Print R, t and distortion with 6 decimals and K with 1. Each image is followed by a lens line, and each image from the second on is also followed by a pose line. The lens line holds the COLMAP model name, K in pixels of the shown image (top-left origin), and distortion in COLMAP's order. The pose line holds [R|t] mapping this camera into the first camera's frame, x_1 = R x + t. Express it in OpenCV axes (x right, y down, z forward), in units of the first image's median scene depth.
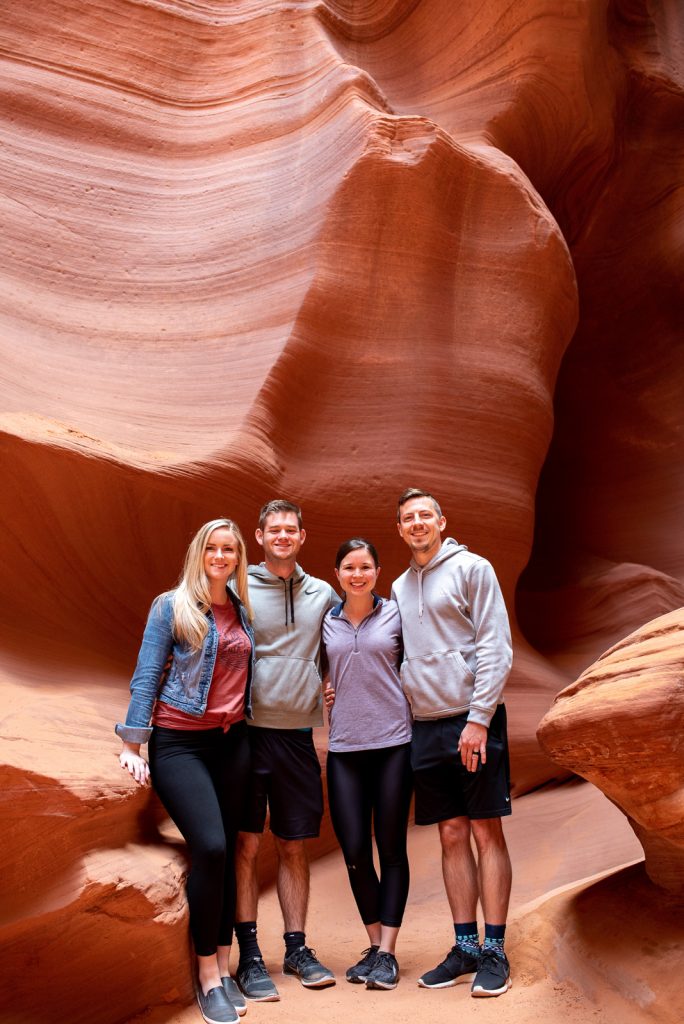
lens RADIAL K [[968.8, 0, 346.2], [0, 968.8, 479.0], [0, 0, 1]] dist [-0.106271, 0.122638]
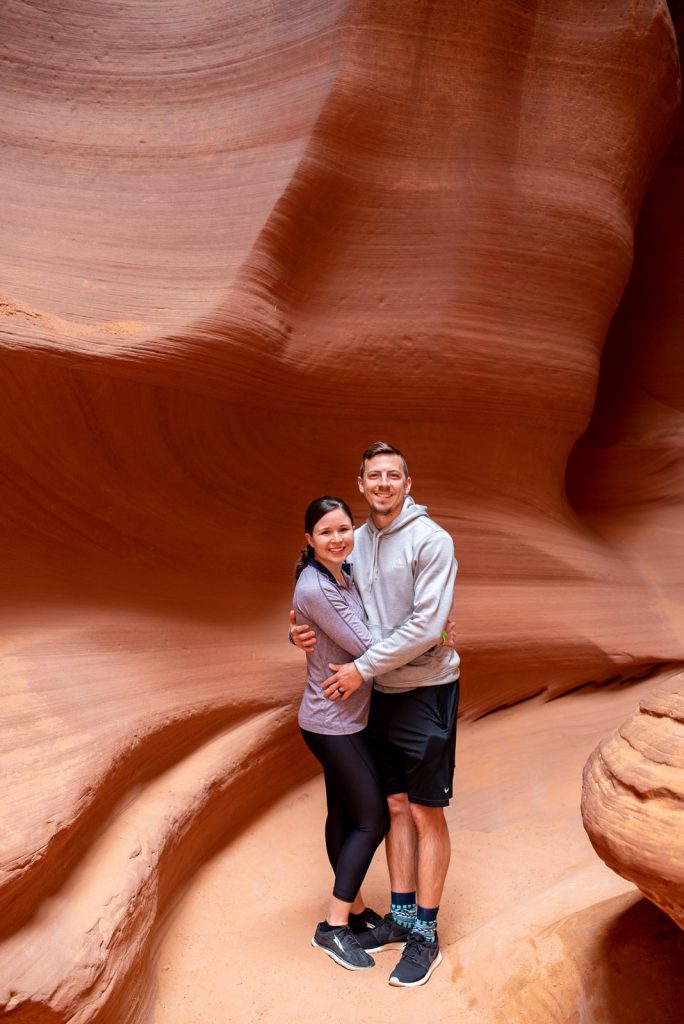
lens RADIAL K [[968.8, 0, 346.2], [0, 968.8, 479.0], [0, 0, 1]] dist [-0.106271, 0.122638]
pose [[0.997936, 0.048243, -0.042391, 0.020015], [-0.036267, 0.968091, 0.247961, -0.085260], [0.053001, -0.245912, 0.967842, 0.187403]]
